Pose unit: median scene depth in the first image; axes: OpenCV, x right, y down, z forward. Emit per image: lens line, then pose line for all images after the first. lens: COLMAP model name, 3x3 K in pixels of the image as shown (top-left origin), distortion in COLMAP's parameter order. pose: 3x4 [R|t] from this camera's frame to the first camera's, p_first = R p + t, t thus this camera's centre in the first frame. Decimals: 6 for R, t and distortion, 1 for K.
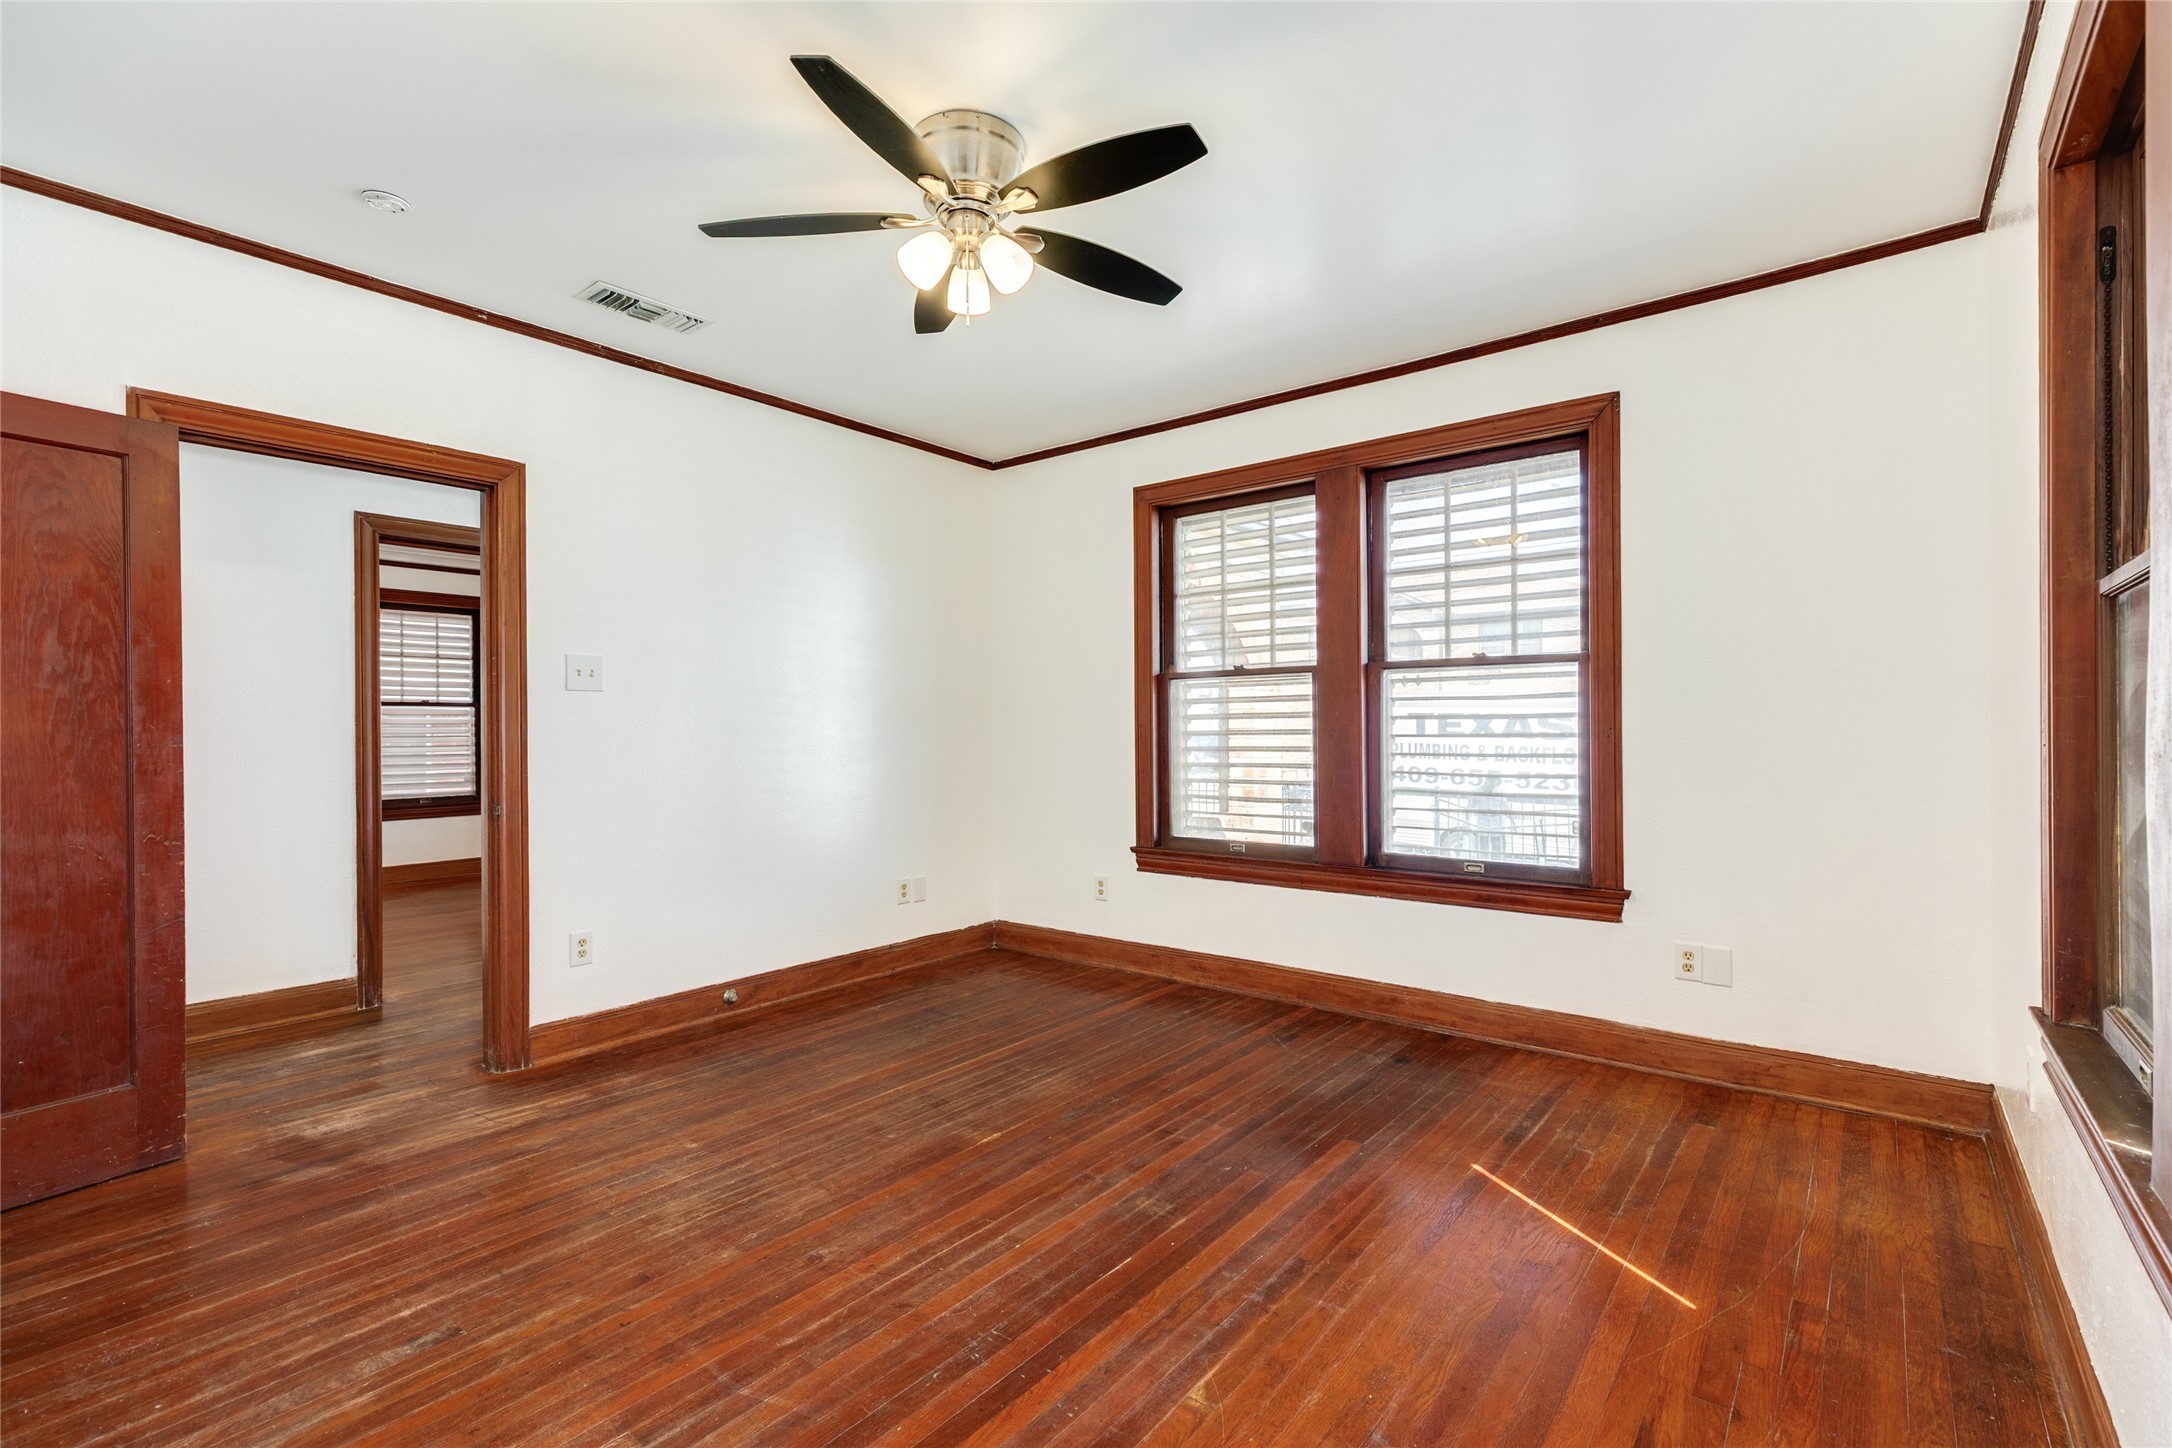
lens RADIAL K [[978.6, 0, 1087.2], [0, 978.6, 739.6], [0, 0, 1]] dist [-0.001647, 0.001094]
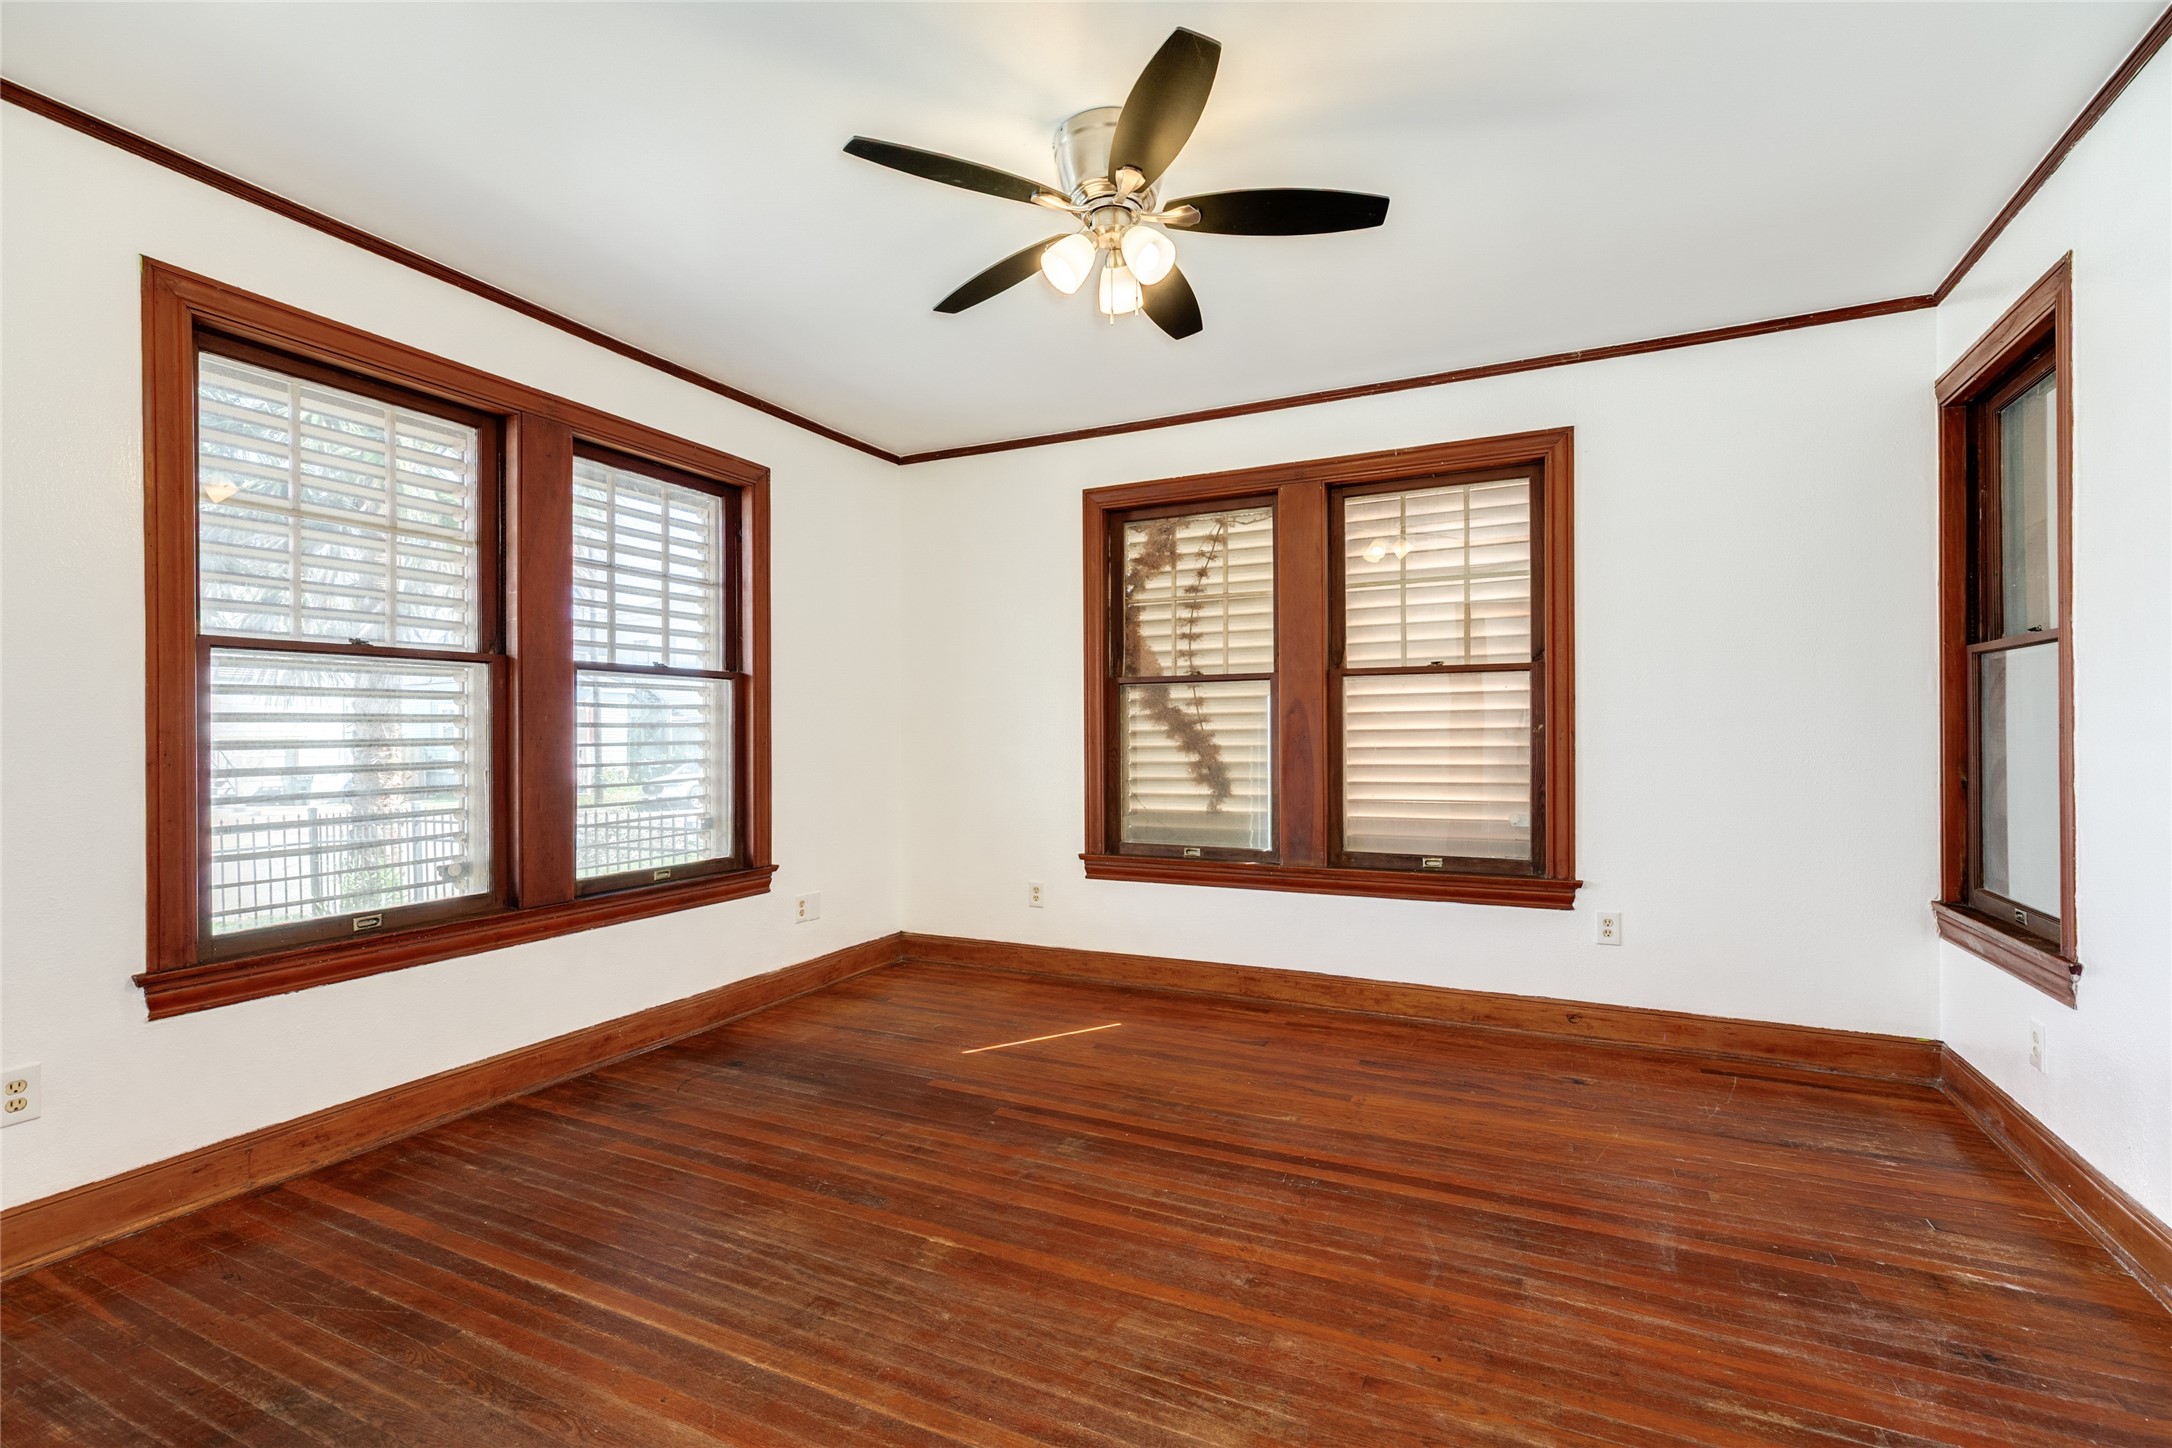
lens RADIAL K [[978.6, 0, 1083.5], [0, 978.6, 738.0], [0, 0, 1]] dist [-0.001647, 0.001094]
pose [[-0.235979, 0.000734, 0.971758, -0.783704], [0.018511, 0.999822, 0.003740, -0.006819], [-0.971582, 0.018871, -0.235950, 0.922392]]
